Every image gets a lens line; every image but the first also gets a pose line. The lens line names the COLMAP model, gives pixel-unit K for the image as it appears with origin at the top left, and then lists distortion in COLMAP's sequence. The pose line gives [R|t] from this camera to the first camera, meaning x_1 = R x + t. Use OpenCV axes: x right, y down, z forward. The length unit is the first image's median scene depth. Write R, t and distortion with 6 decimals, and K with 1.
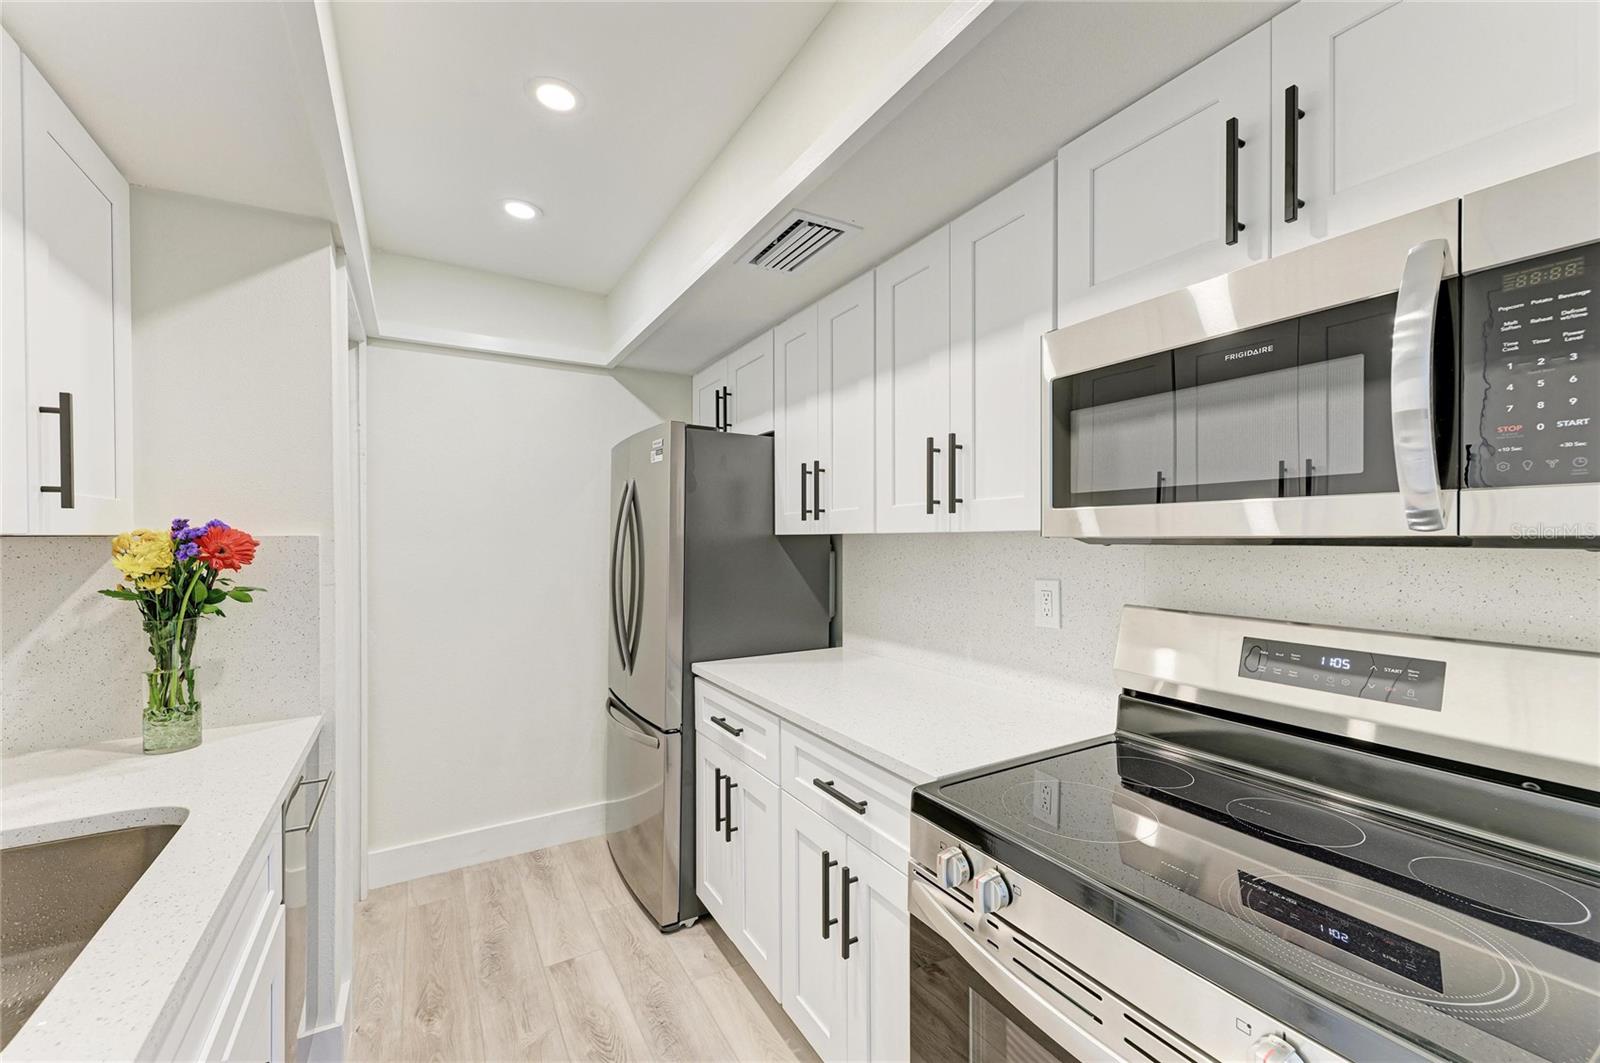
lens RADIAL K [[641.8, 0, 800.0], [0, 641.8, 531.5], [0, 0, 1]] dist [0.027331, -0.007214]
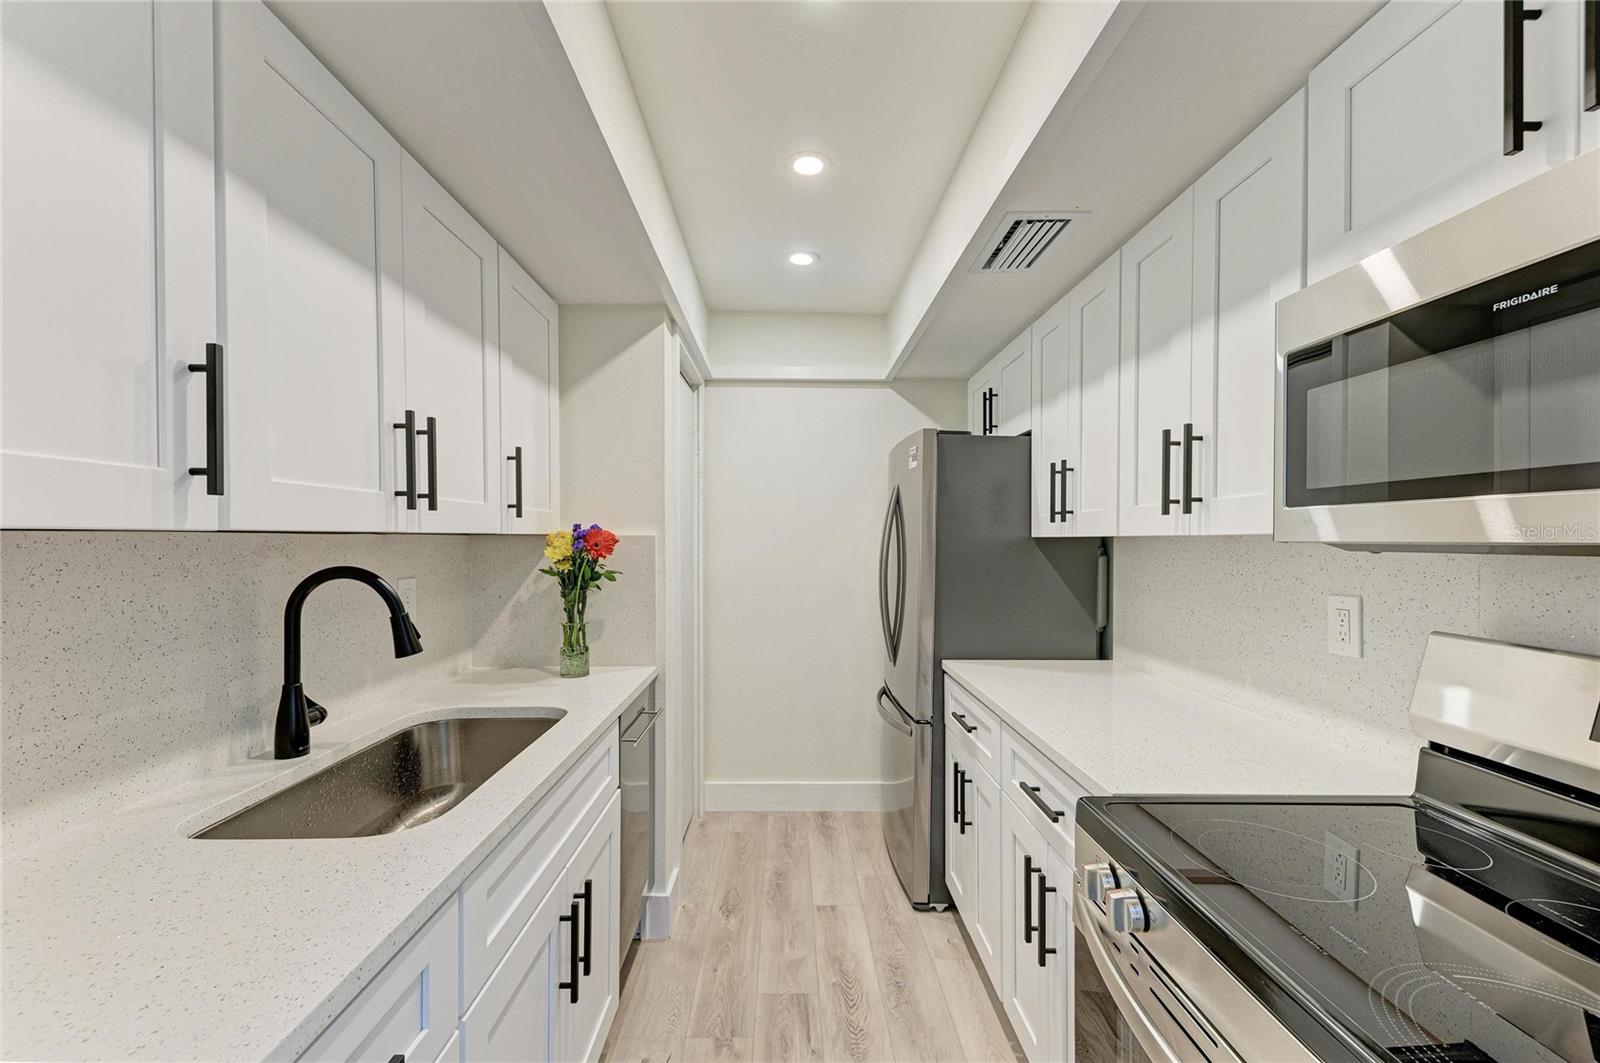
lens RADIAL K [[658.8, 0, 796.2], [0, 658.8, 535.0], [0, 0, 1]] dist [0.017774, -0.000128]
pose [[0.865295, 0.005495, -0.501233, 0.200369], [-0.003704, 0.999983, 0.004568, -0.001514], [0.501250, -0.002096, 0.865300, -0.050804]]
